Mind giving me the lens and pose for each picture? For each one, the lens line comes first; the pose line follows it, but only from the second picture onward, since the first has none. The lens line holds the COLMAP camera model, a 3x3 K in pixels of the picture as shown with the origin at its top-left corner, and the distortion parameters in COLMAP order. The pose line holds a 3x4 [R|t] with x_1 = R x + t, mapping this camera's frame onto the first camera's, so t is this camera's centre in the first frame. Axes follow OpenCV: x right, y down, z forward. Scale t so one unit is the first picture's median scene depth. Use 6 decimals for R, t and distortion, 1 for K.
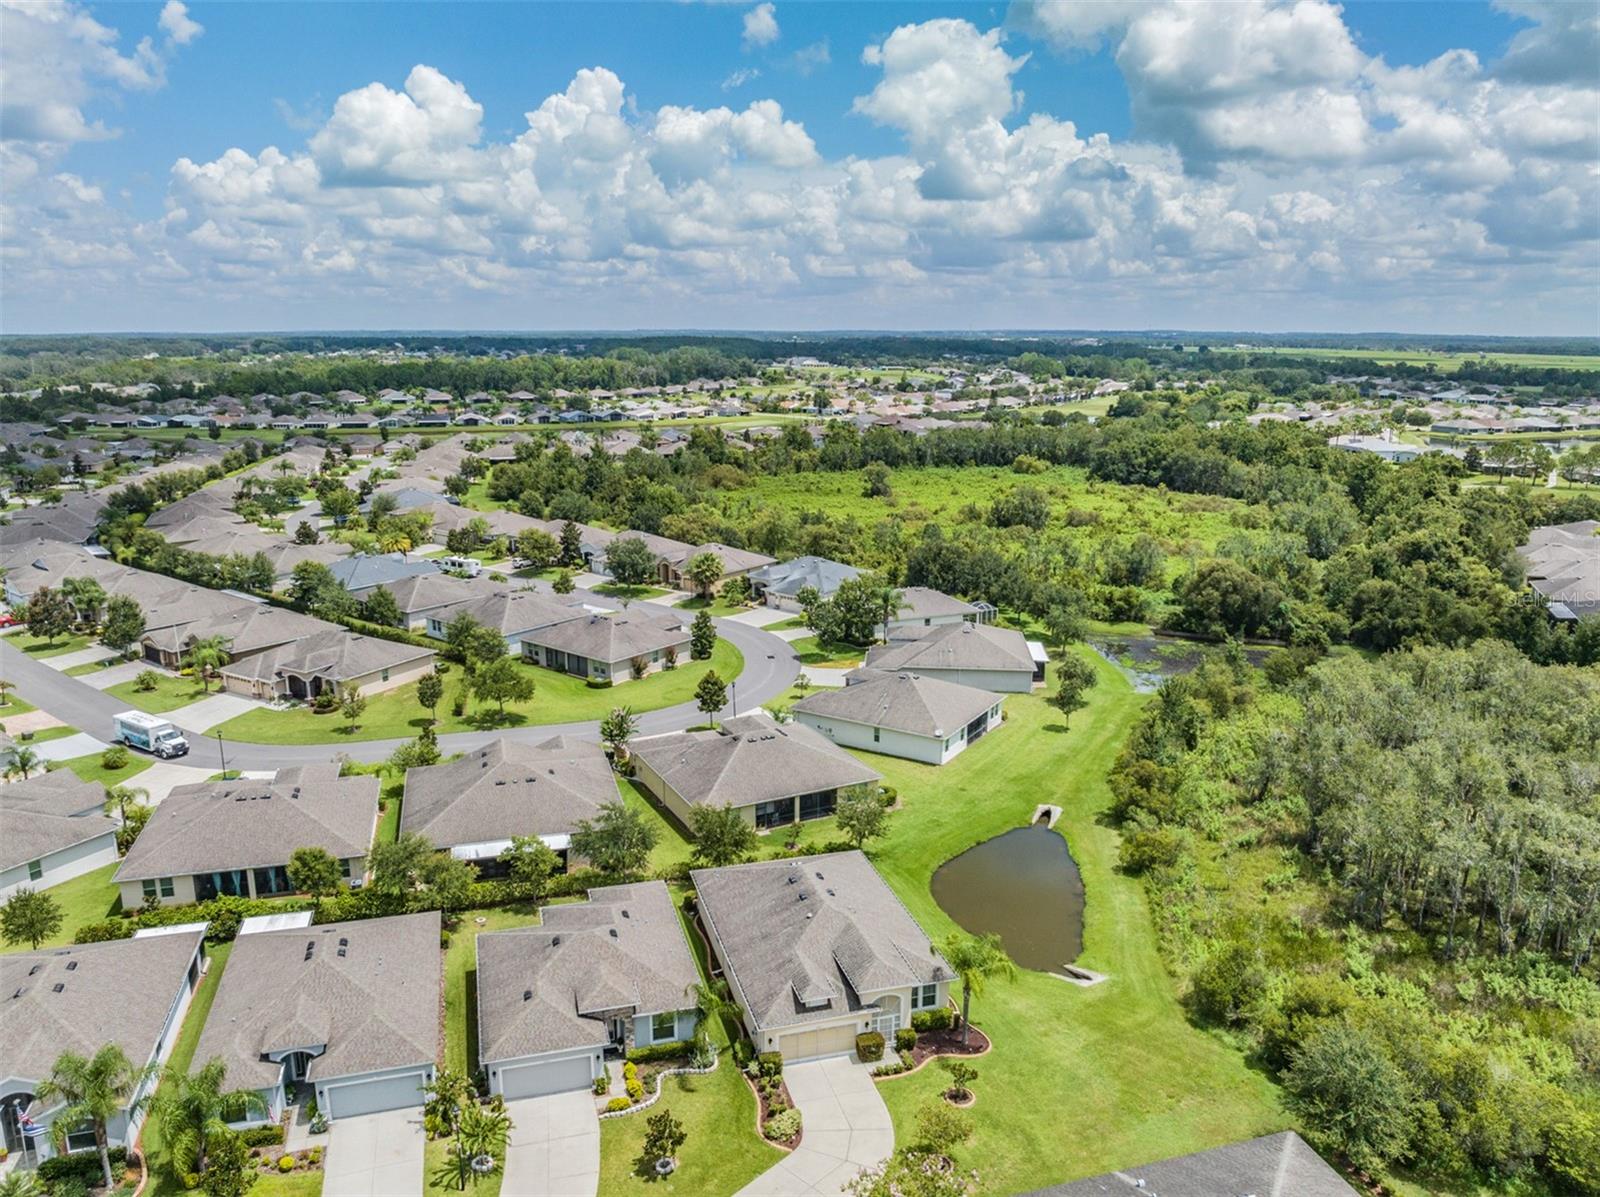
lens RADIAL K [[1151.8, 0, 794.5], [0, 1151.8, 593.7], [0, 0, 1]] dist [-0.036007, -0.001849]
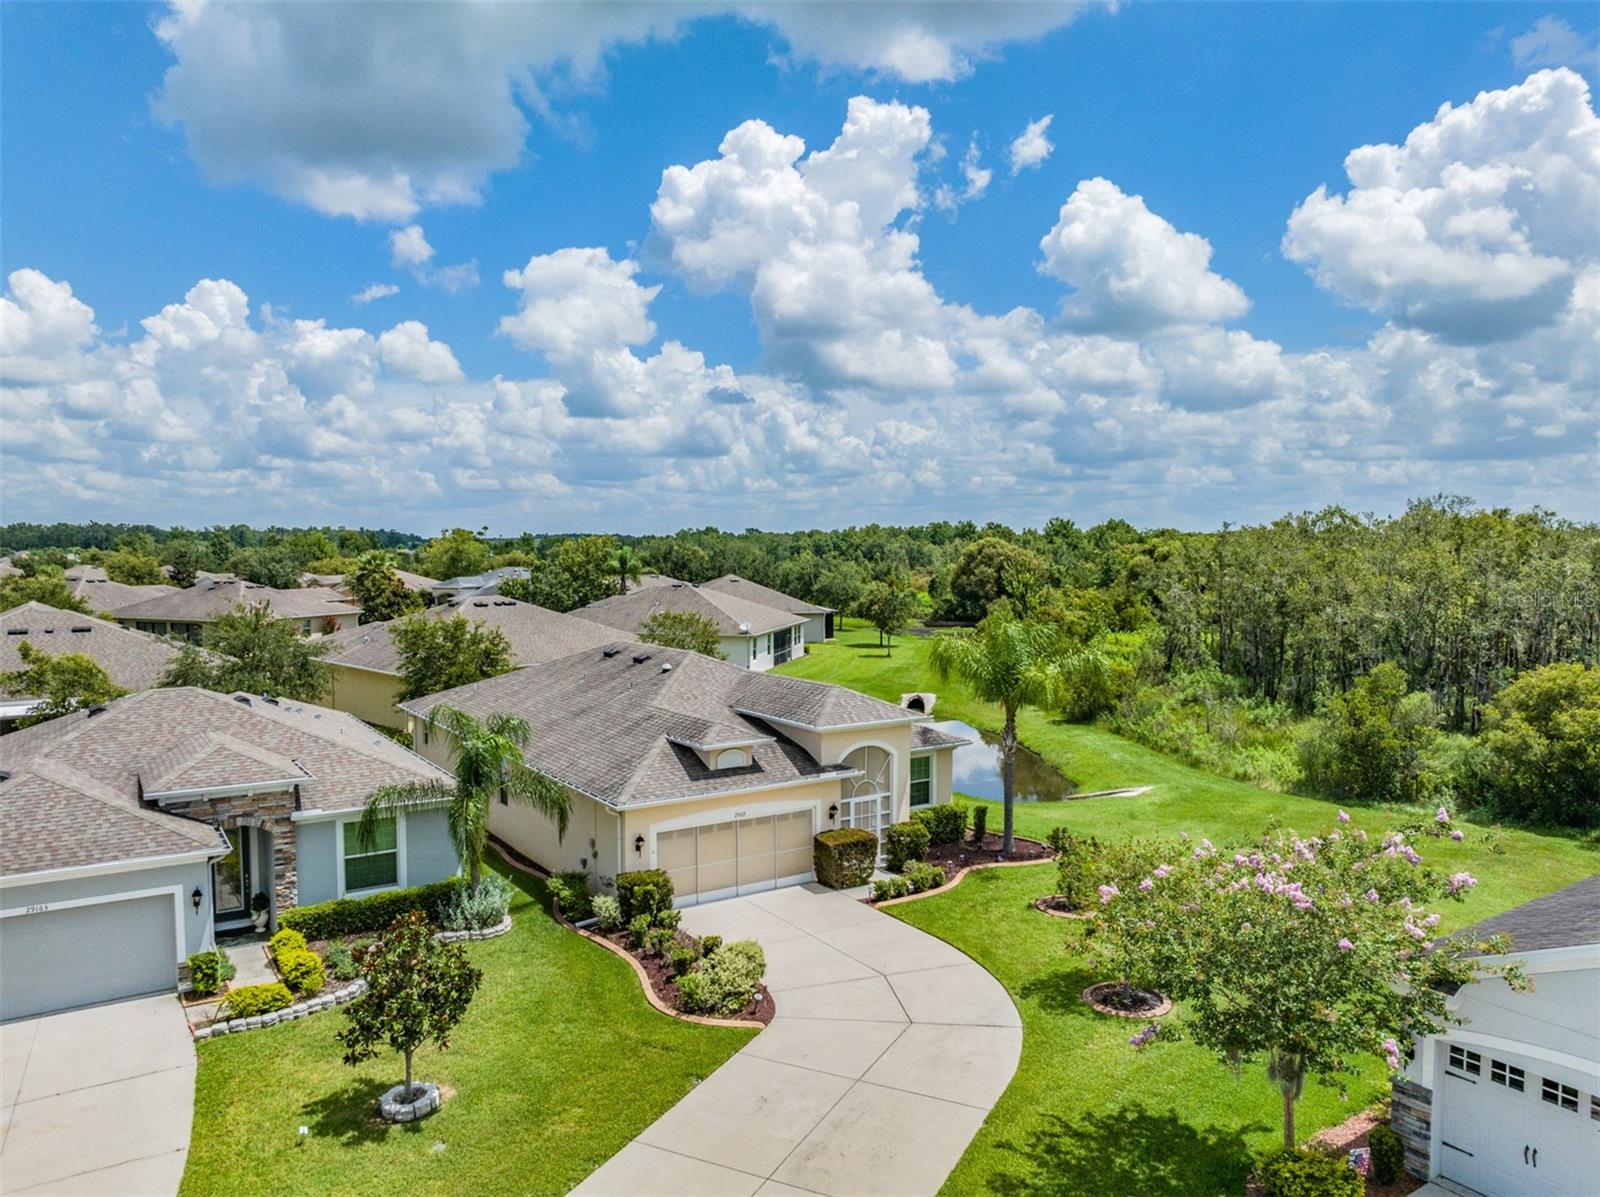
lens RADIAL K [[1123.5, 0, 797.0], [0, 1123.5, 592.8], [0, 0, 1]] dist [-0.032112, -0.001695]
pose [[0.953008, -0.016453, 0.302497, -0.043302], [0.070599, 0.983093, -0.168952, 0.178471], [-0.294602, 0.182369, 0.938057, 0.272396]]
